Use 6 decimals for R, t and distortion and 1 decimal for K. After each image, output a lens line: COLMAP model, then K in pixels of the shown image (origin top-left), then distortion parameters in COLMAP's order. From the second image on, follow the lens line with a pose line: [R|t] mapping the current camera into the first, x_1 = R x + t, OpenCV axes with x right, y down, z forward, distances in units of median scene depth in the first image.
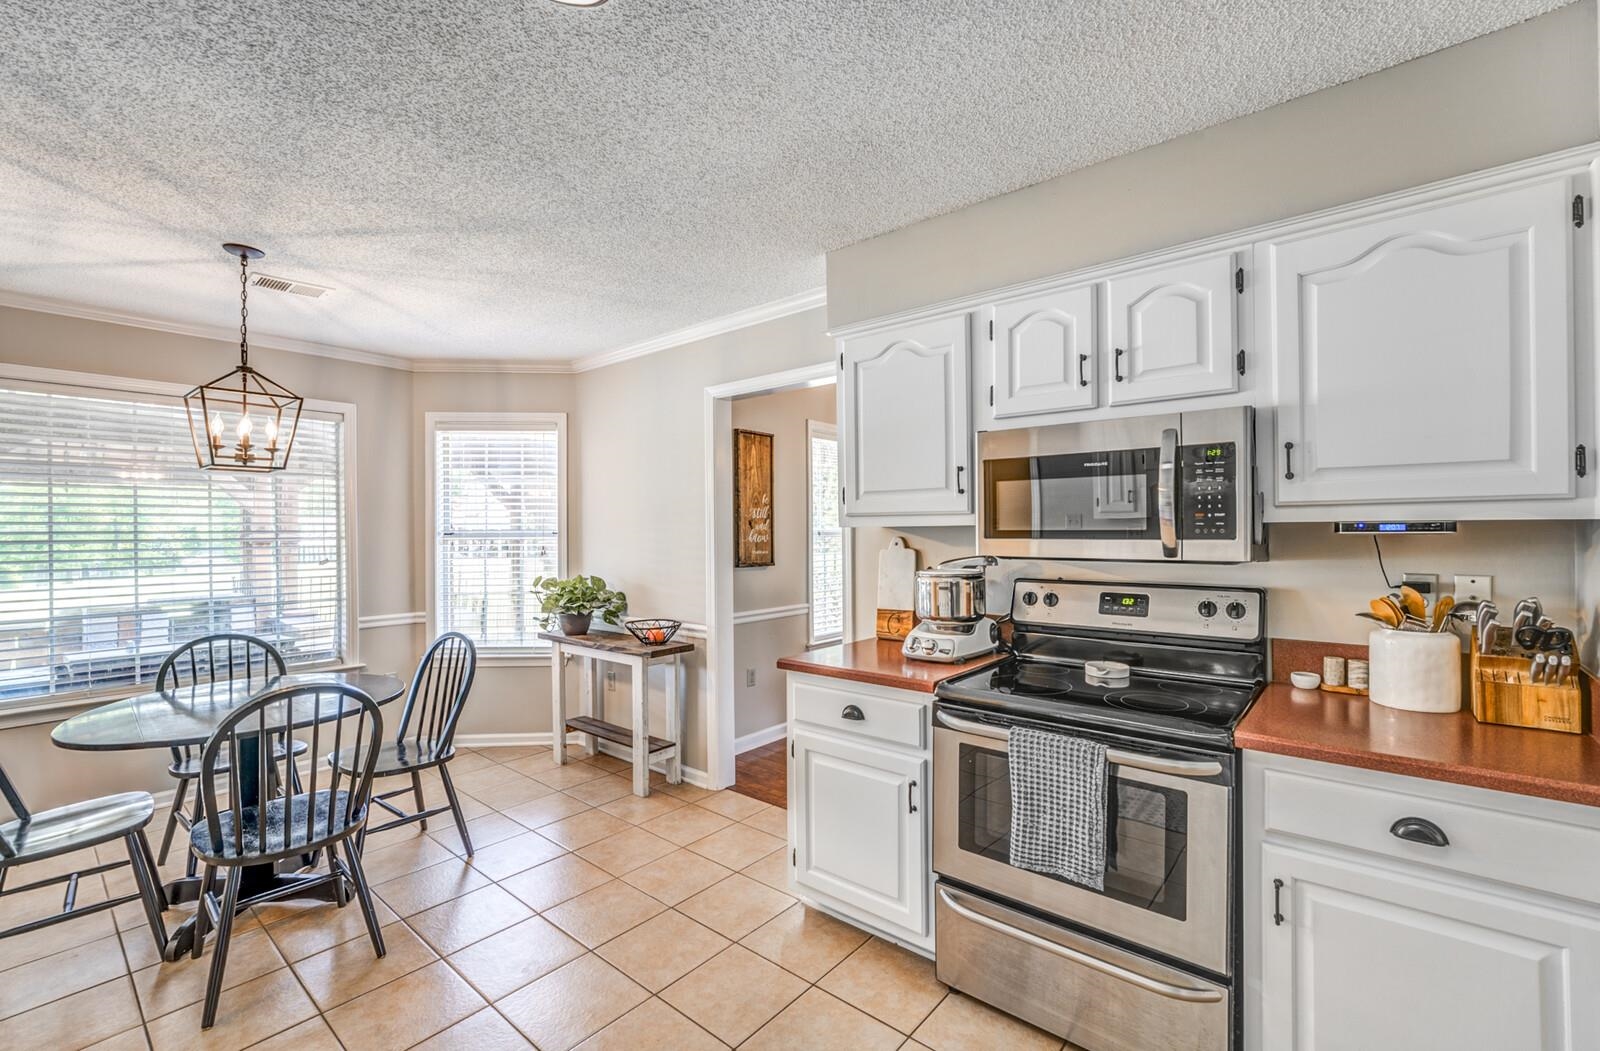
lens RADIAL K [[696.1, 0, 803.7], [0, 696.1, 535.9], [0, 0, 1]] dist [-0.004716, 0.000679]
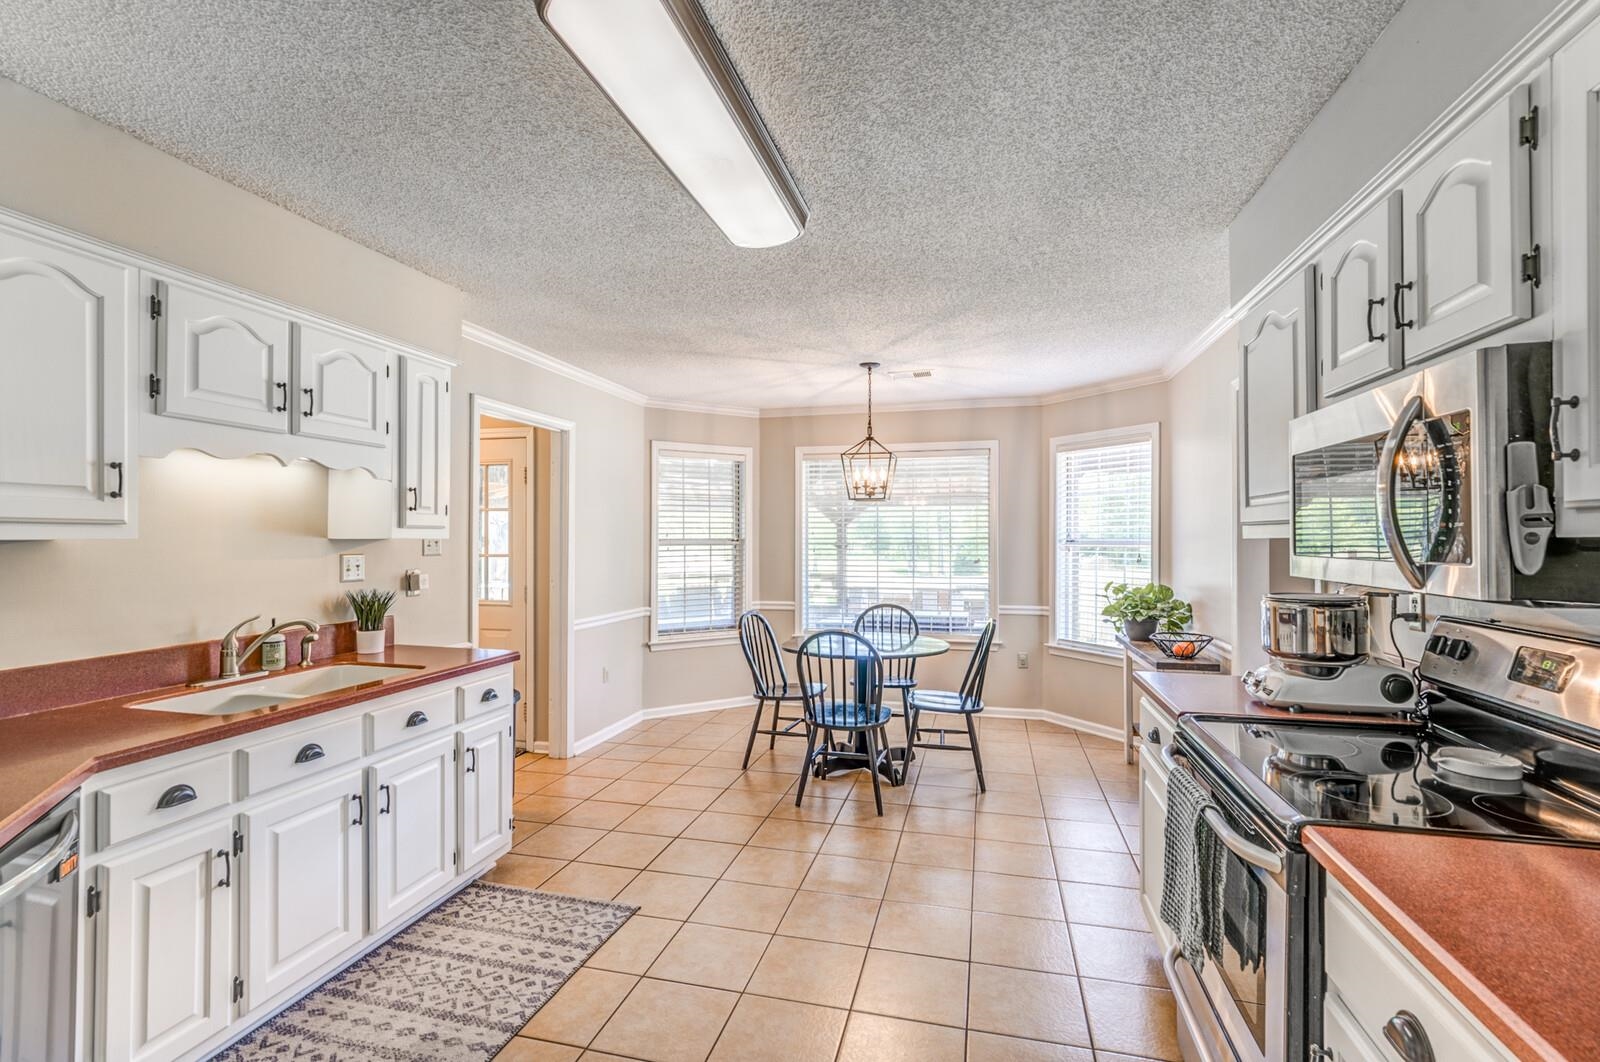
lens RADIAL K [[731.5, 0, 787.2], [0, 731.5, 542.4], [0, 0, 1]] dist [0.000153, -0.000098]
pose [[0.431859, 0.008026, -0.901905, 0.558287], [-0.004419, 0.999967, 0.006782, -0.010209], [0.901930, 0.001057, 0.431881, 0.085970]]
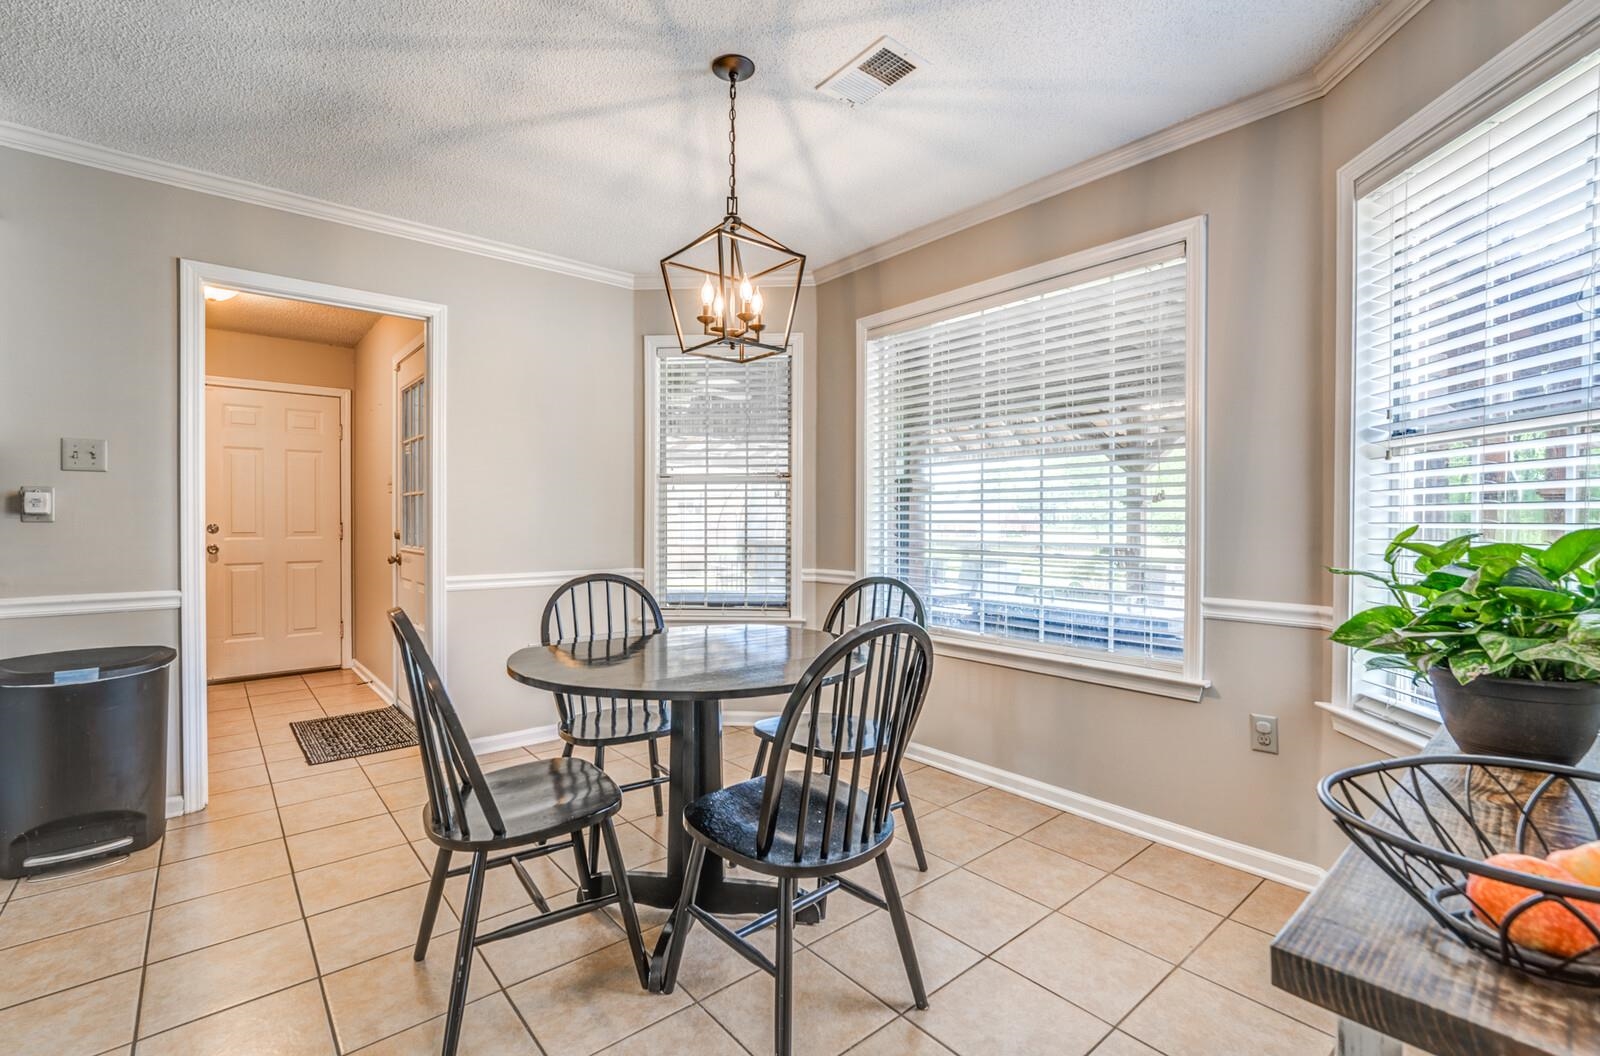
lens RADIAL K [[696.1, 0, 800.2], [0, 696.1, 523.3], [0, 0, 1]] dist [-0.004716, 0.000679]
pose [[-0.161963, 0.008605, -0.986759, -0.052101], [-0.002587, 0.999955, 0.009145, 0.072651], [0.986793, 0.004034, -0.161933, 1.049293]]
